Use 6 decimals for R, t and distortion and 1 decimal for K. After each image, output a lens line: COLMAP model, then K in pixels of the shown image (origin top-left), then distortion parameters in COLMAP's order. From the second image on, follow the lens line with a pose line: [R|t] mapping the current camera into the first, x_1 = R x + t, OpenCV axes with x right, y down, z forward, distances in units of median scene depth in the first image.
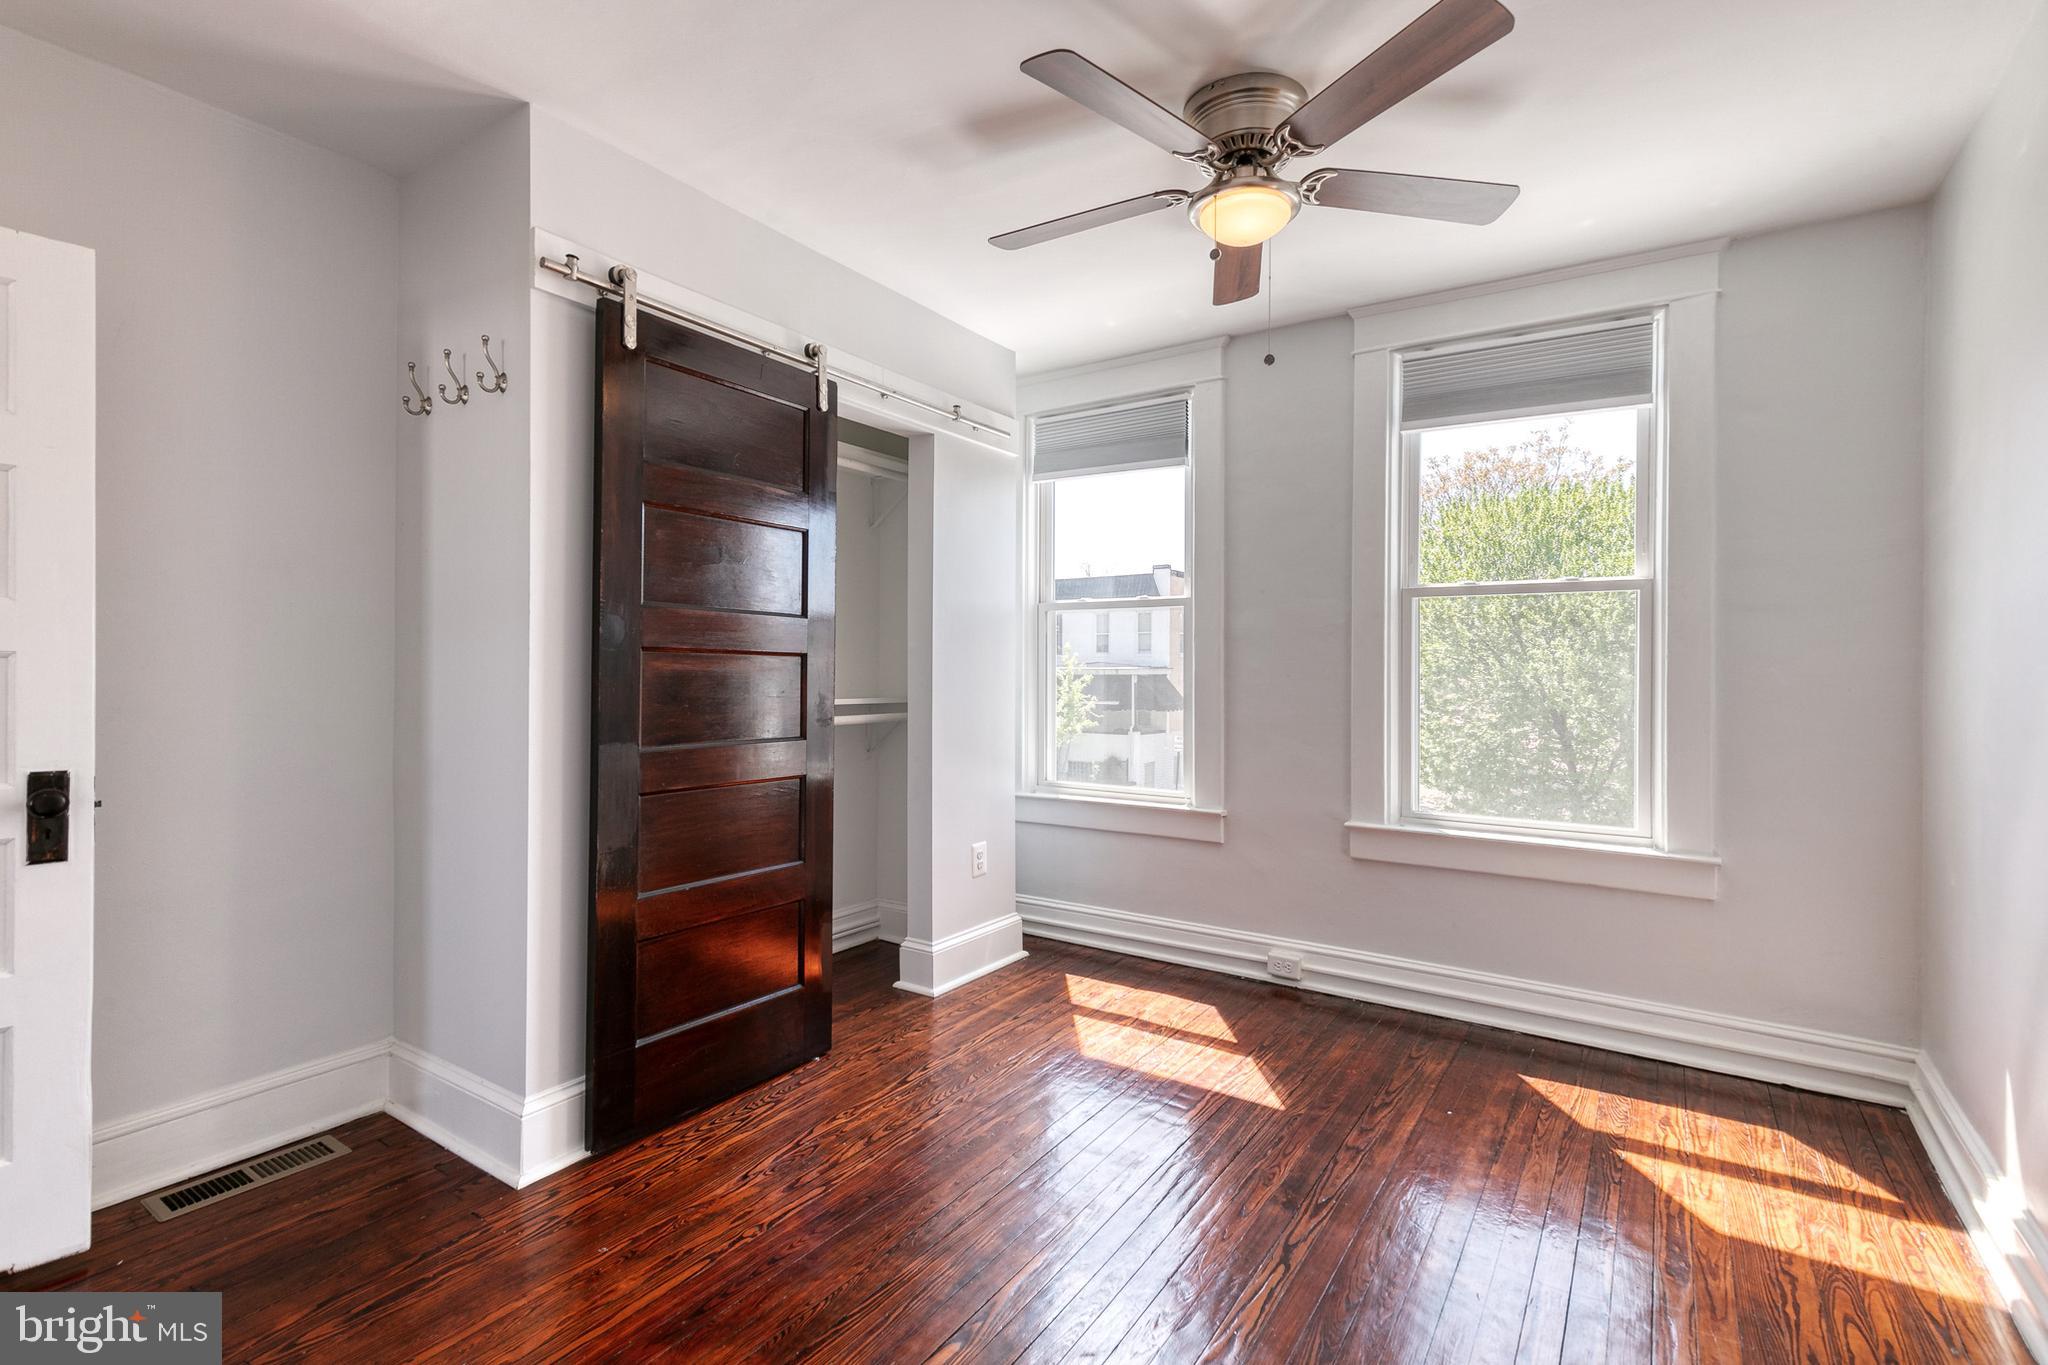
lens RADIAL K [[929.2, 0, 1017.5], [0, 929.2, 663.9], [0, 0, 1]] dist [0.008224, -0.003960]
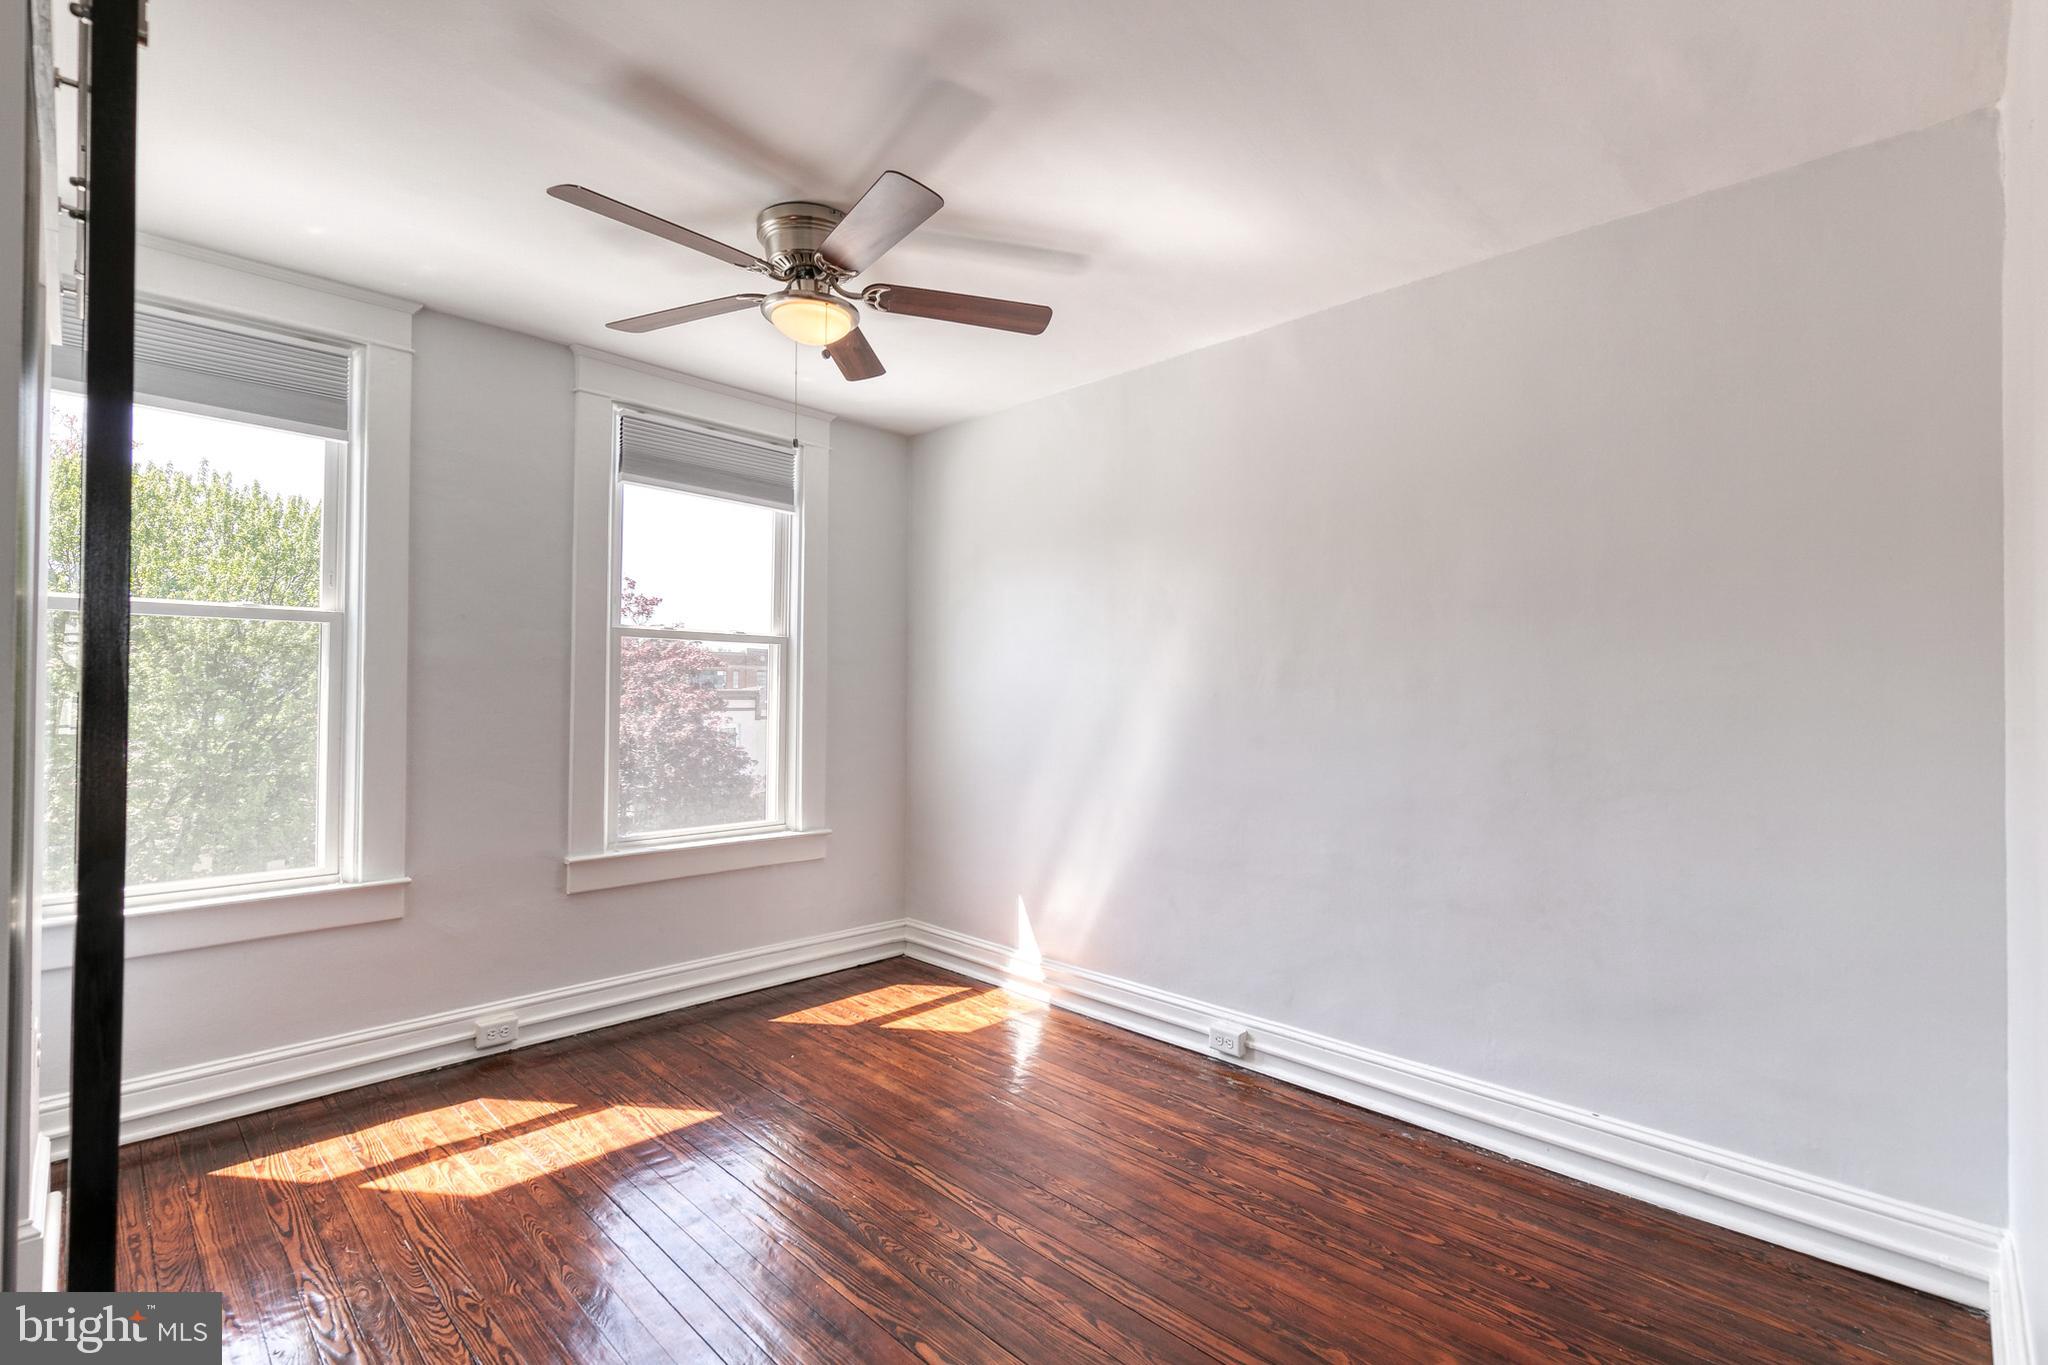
lens RADIAL K [[929.2, 0, 1004.6], [0, 929.2, 697.6], [0, 0, 1]] dist [0.008224, -0.003960]
pose [[0.195827, 0.000009, 0.980638, -0.567490], [-0.000699, 1.000000, 0.000131, -0.002256], [-0.980638, -0.000711, 0.195827, 0.377759]]
